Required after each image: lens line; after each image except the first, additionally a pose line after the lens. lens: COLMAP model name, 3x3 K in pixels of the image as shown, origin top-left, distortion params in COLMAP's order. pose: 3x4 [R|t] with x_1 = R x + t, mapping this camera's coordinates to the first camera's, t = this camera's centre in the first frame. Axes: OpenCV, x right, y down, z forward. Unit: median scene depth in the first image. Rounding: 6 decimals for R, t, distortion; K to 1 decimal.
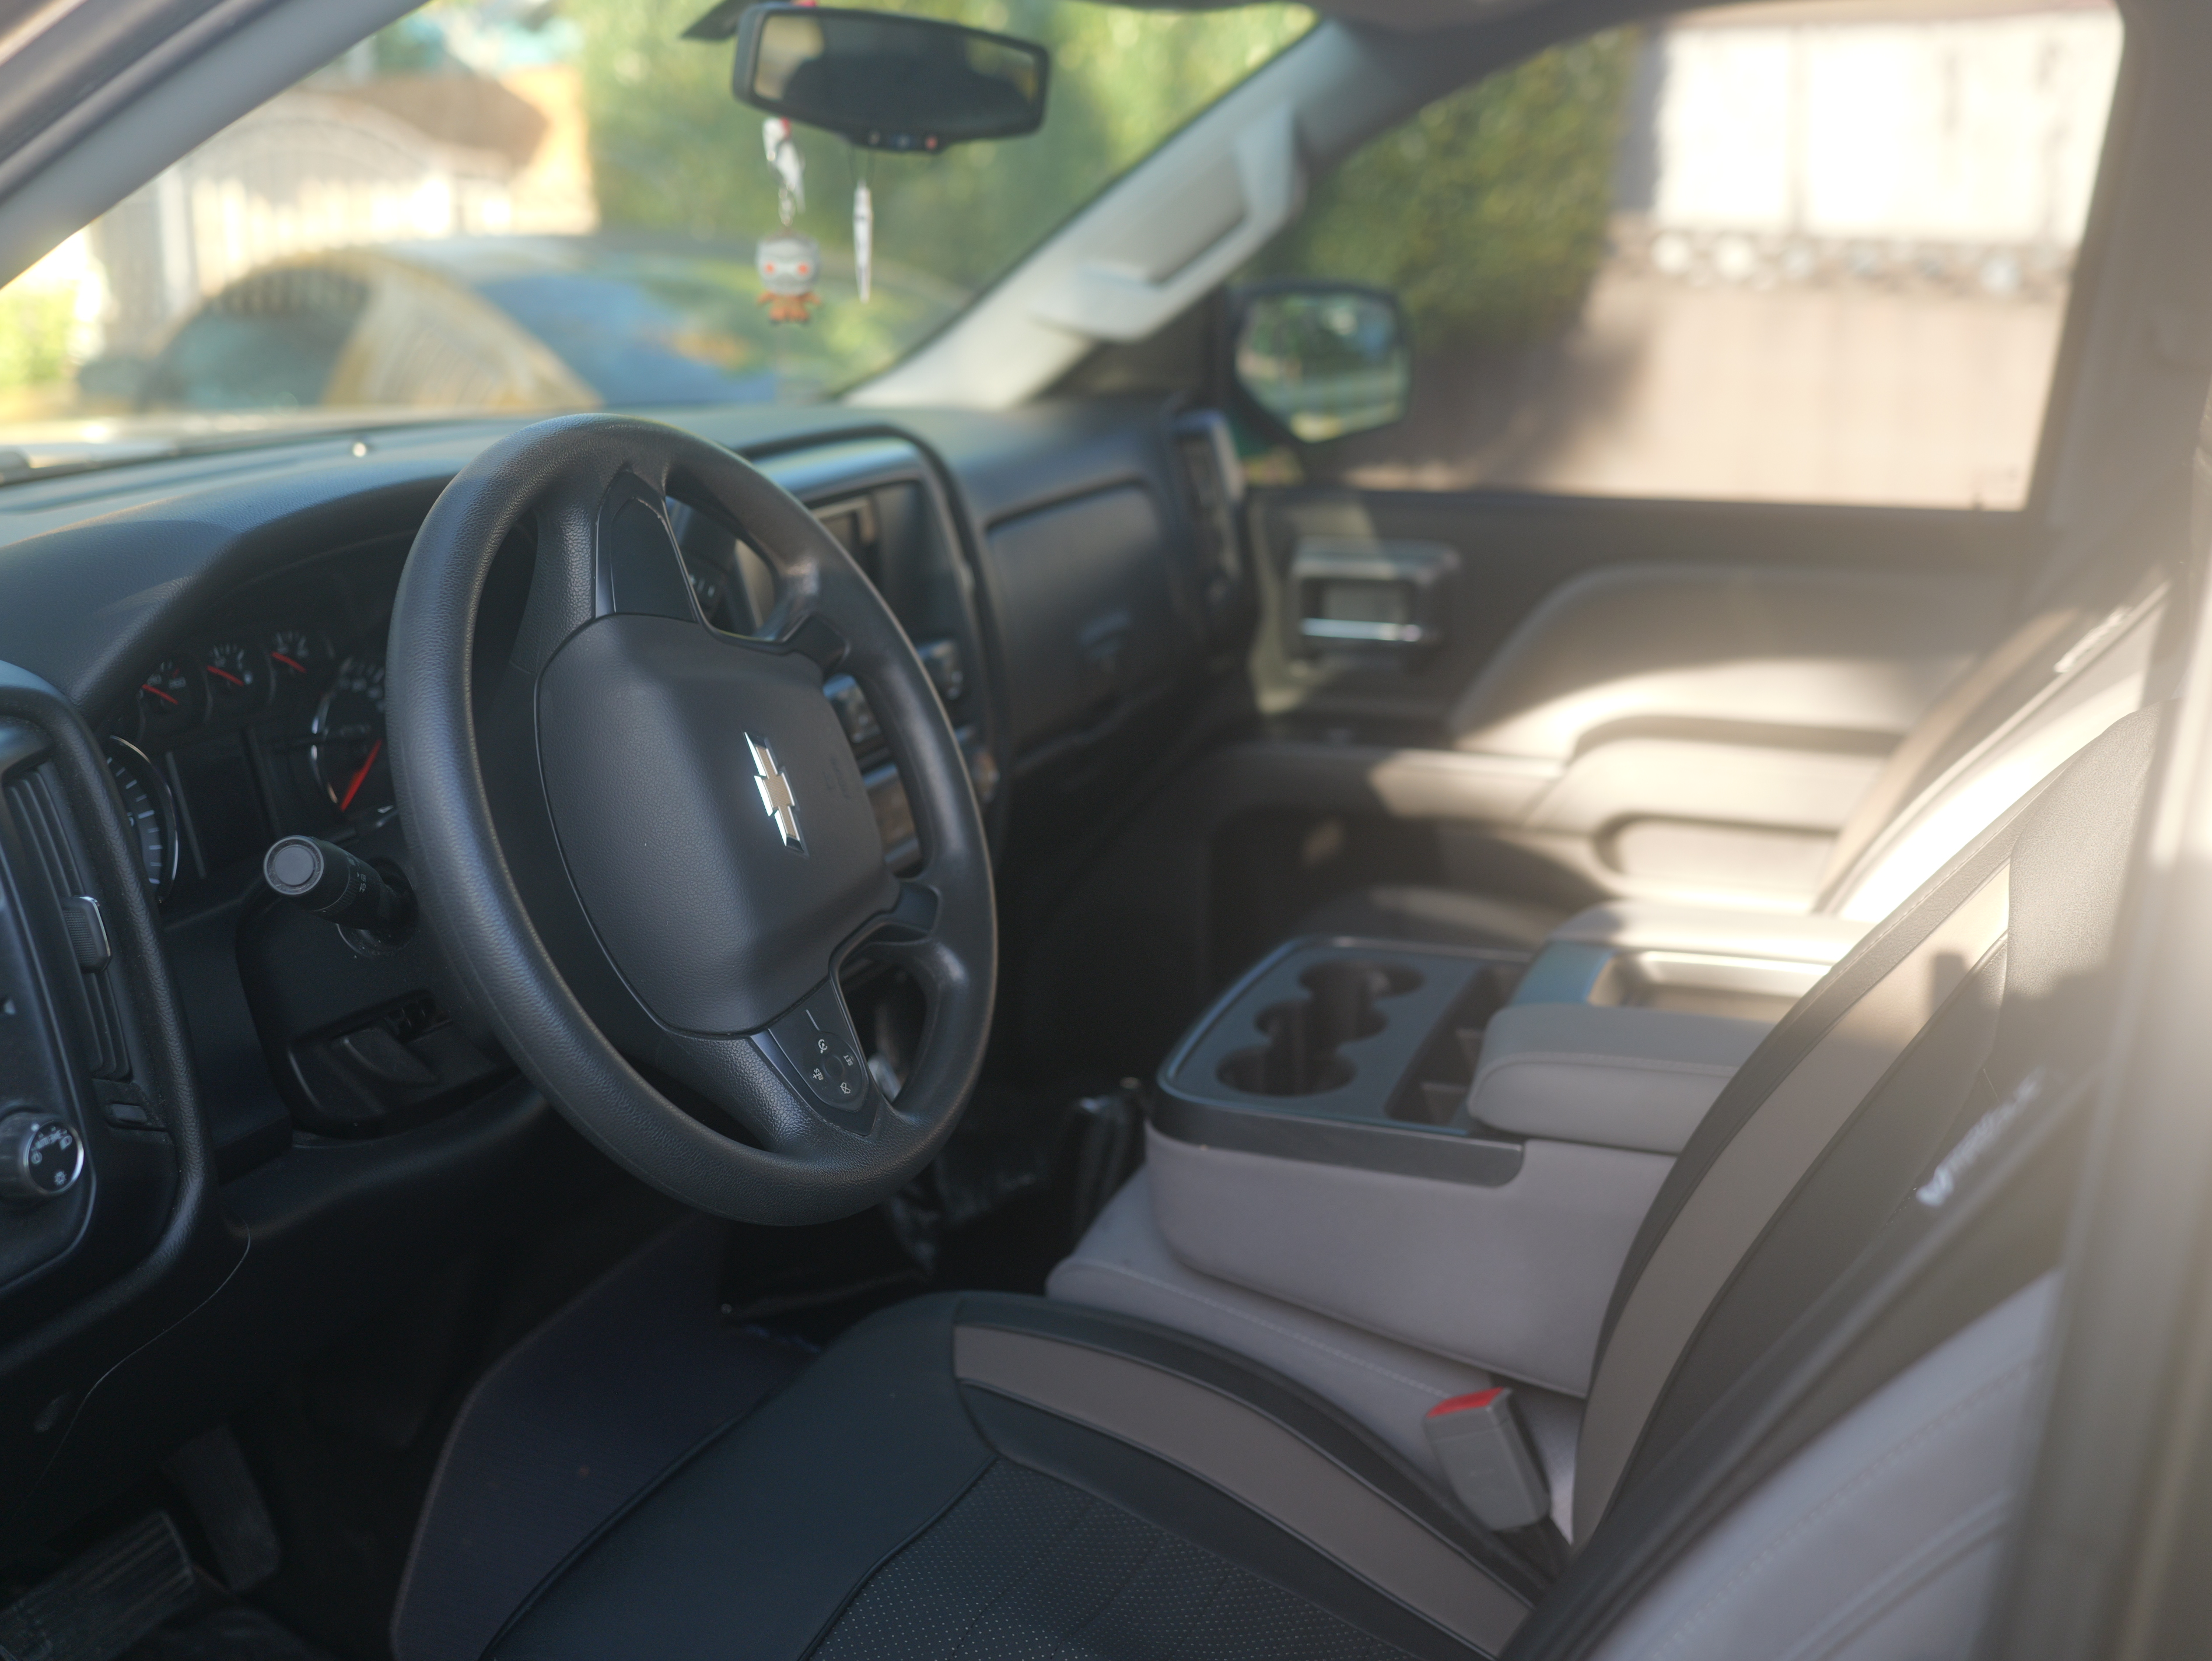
lens RADIAL K [[2352.4, 0, 1106.8], [0, 2352.4, 858.7], [0, 0, 1]] dist [-0.031145, 0.054828]
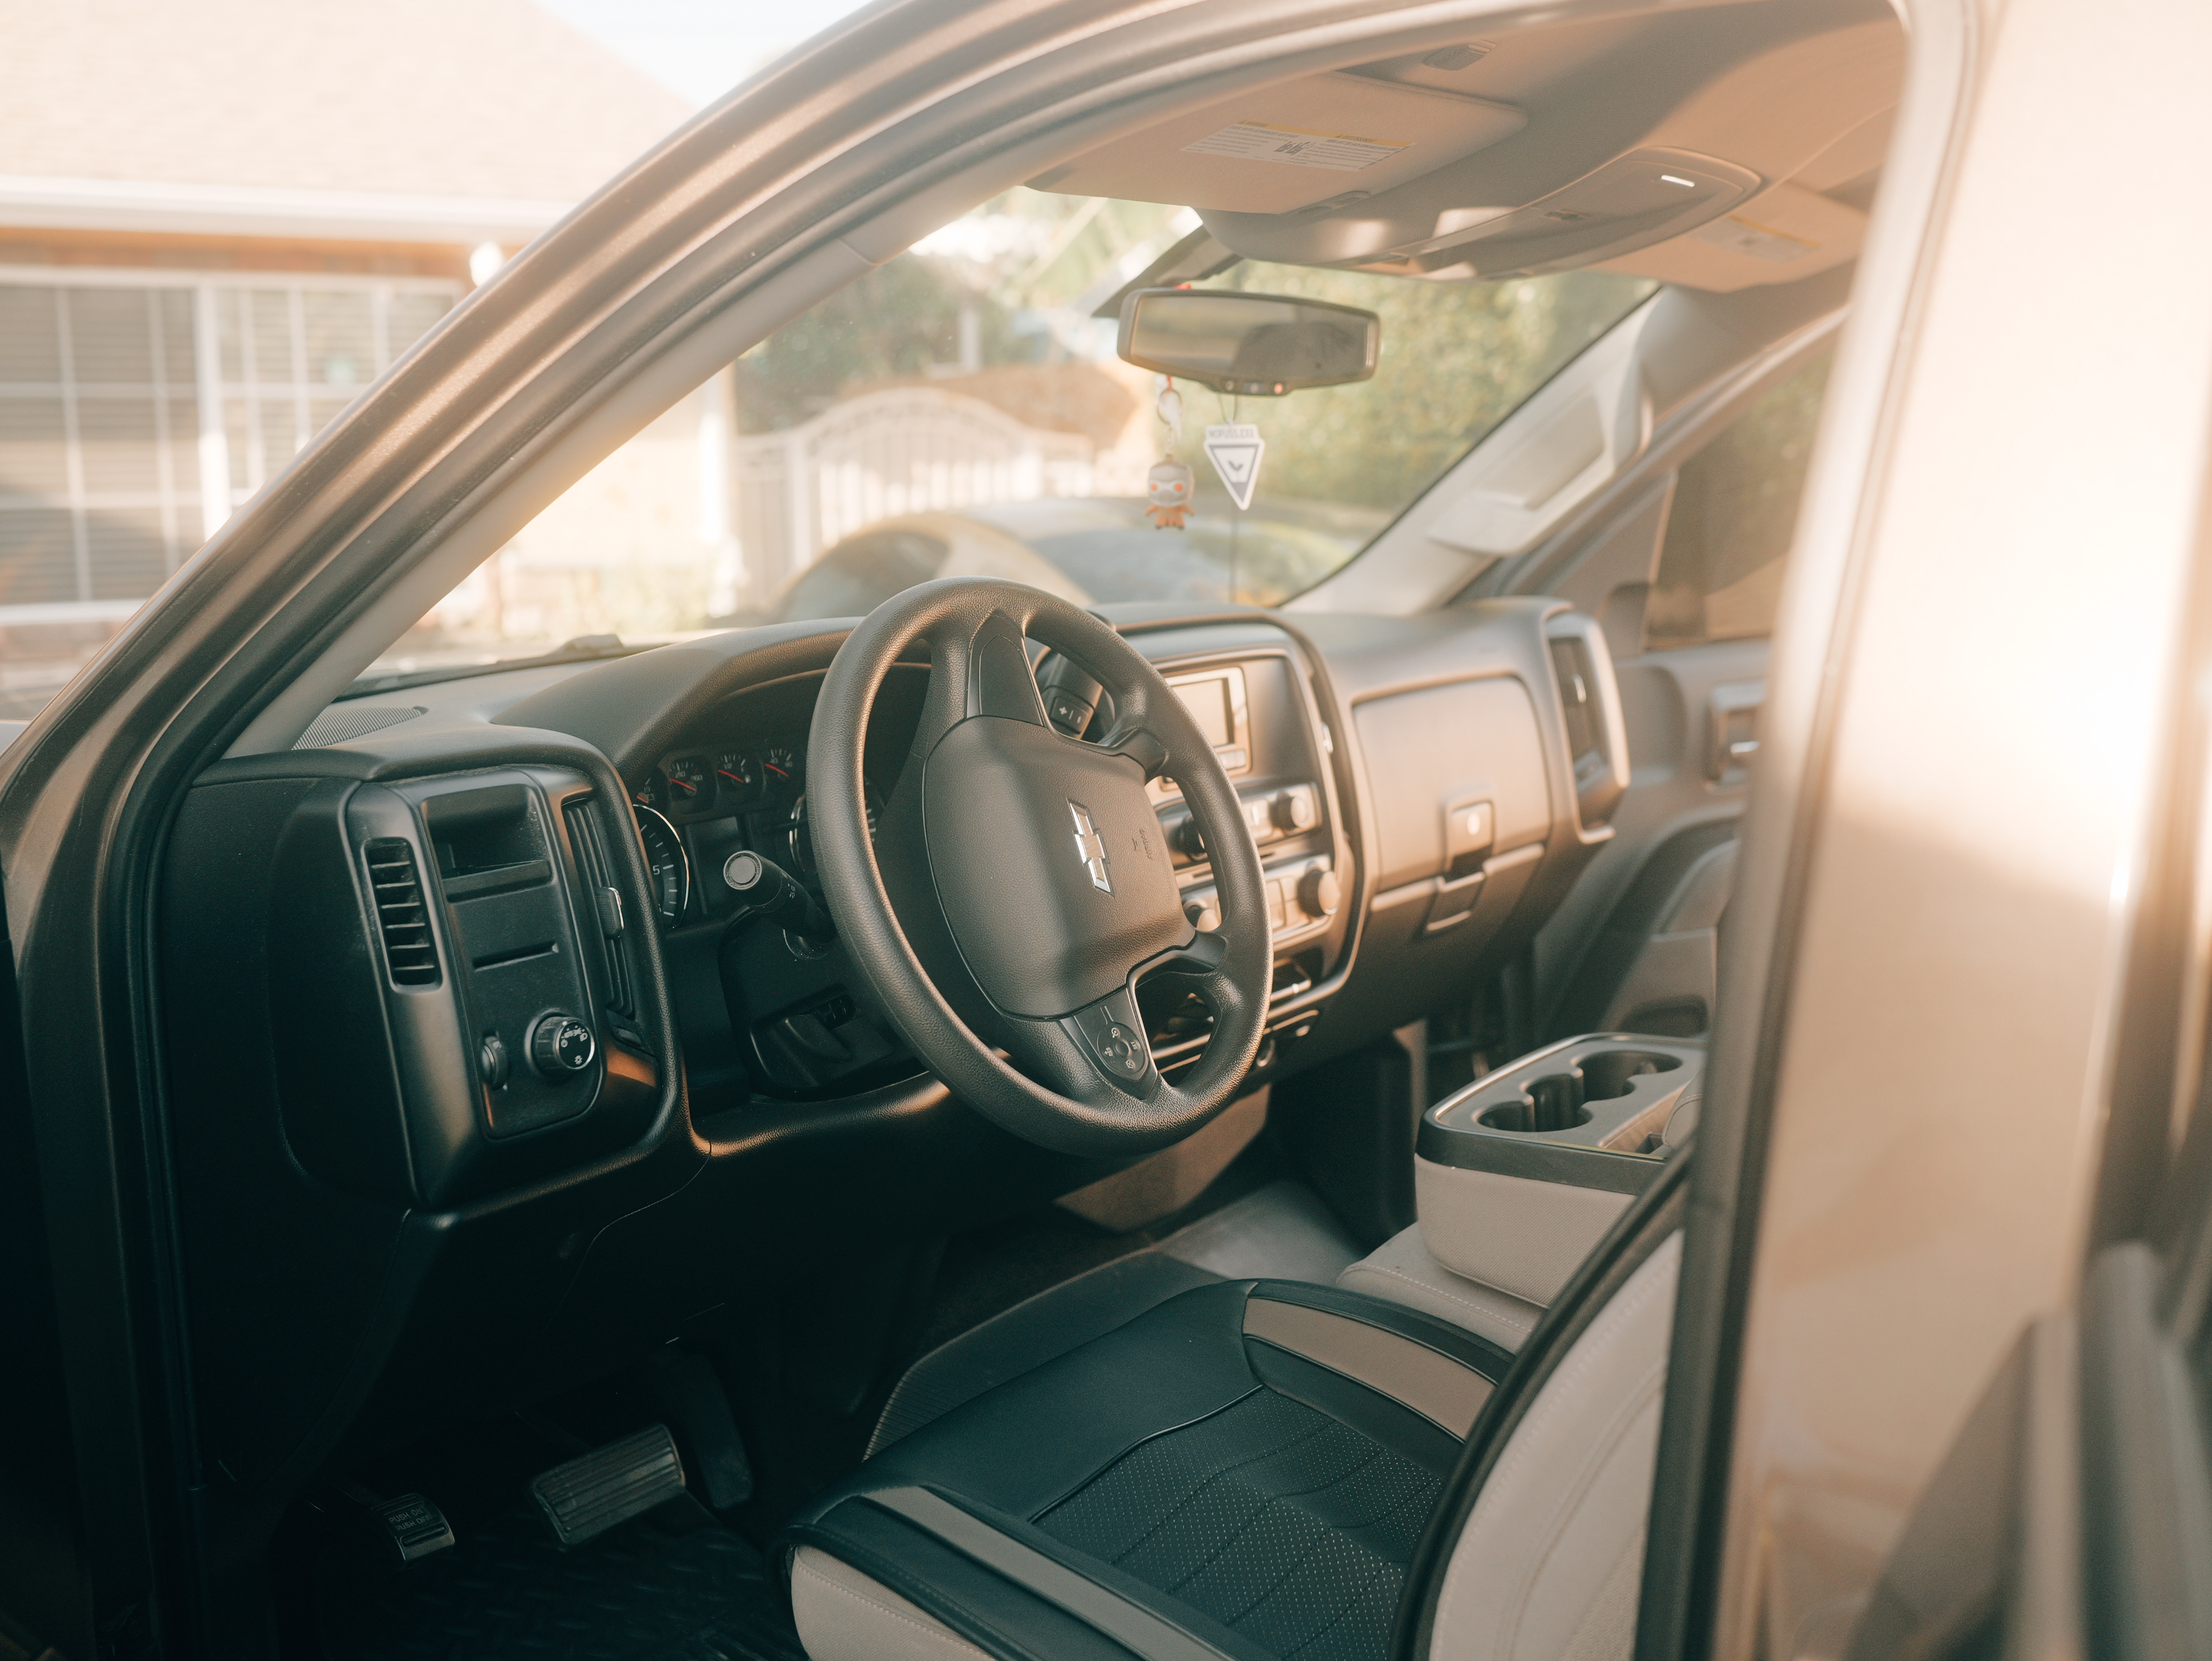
lens RADIAL K [[2330.3, 0, 1115.0], [0, 2330.3, 874.3], [0, 0, 1]] dist [-0.015930, 0.027453]
pose [[0.970917, 0.016009, -0.238881, 0.198096], [-0.040741, 0.994257, -0.098959, 0.121430], [0.235925, 0.105813, 0.965993, -0.307889]]
